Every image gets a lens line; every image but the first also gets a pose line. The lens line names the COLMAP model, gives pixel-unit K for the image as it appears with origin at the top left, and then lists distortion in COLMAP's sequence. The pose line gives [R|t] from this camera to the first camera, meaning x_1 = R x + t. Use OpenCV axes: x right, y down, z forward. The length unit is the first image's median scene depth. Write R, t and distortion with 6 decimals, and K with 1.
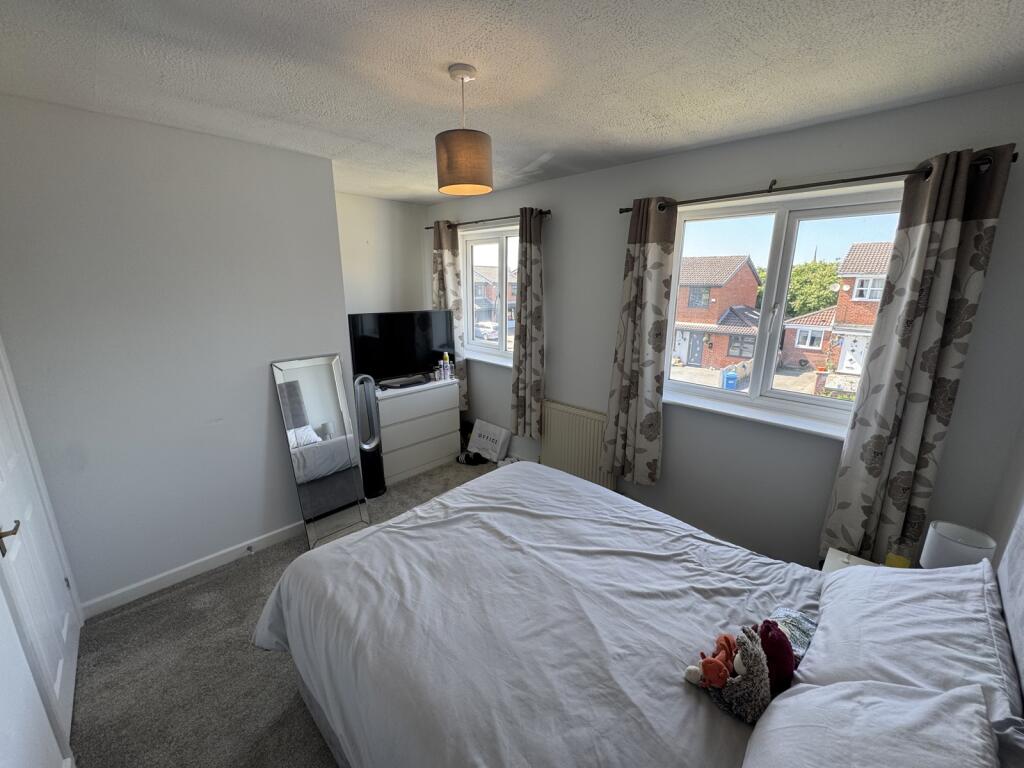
lens RADIAL K [[409.6, 0, 512.4], [0, 409.6, 386.2], [0, 0, 1]] dist [-0.001835, -0.000042]
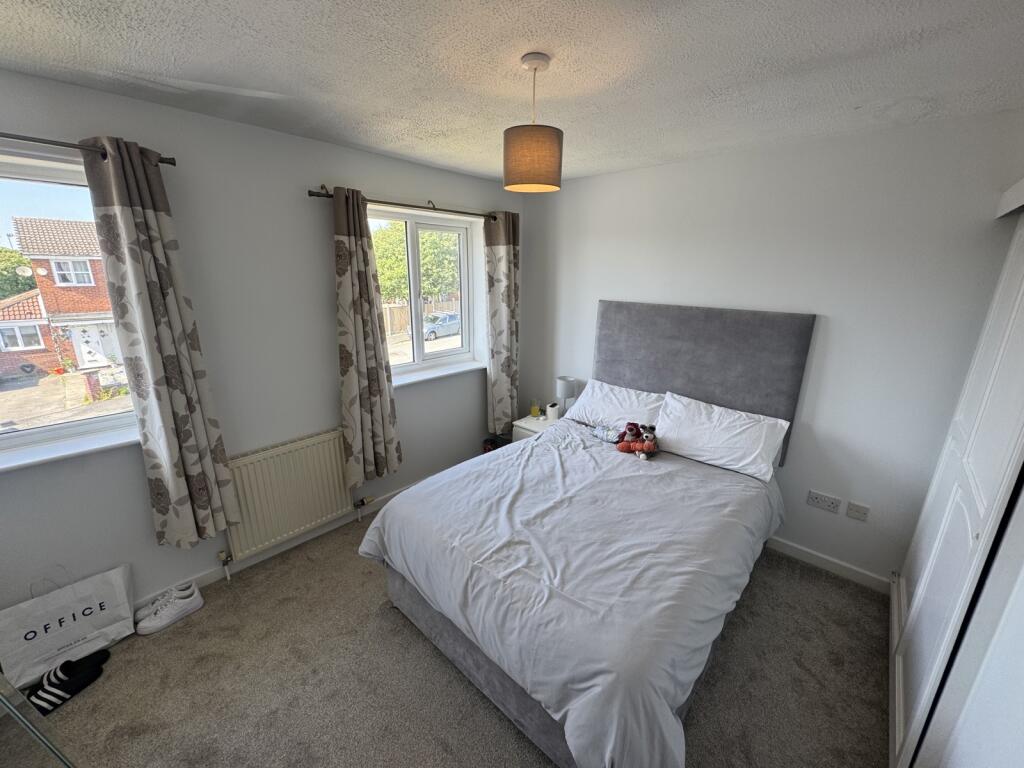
lens RADIAL K [[409.6, 0, 512.4], [0, 409.6, 386.2], [0, 0, 1]] dist [-0.001835, -0.000042]
pose [[-0.034138, -0.279612, 0.959506, -0.863577], [0.238170, 0.930130, 0.279525, -0.246834], [-0.970623, 0.238068, 0.034842, 0.841152]]
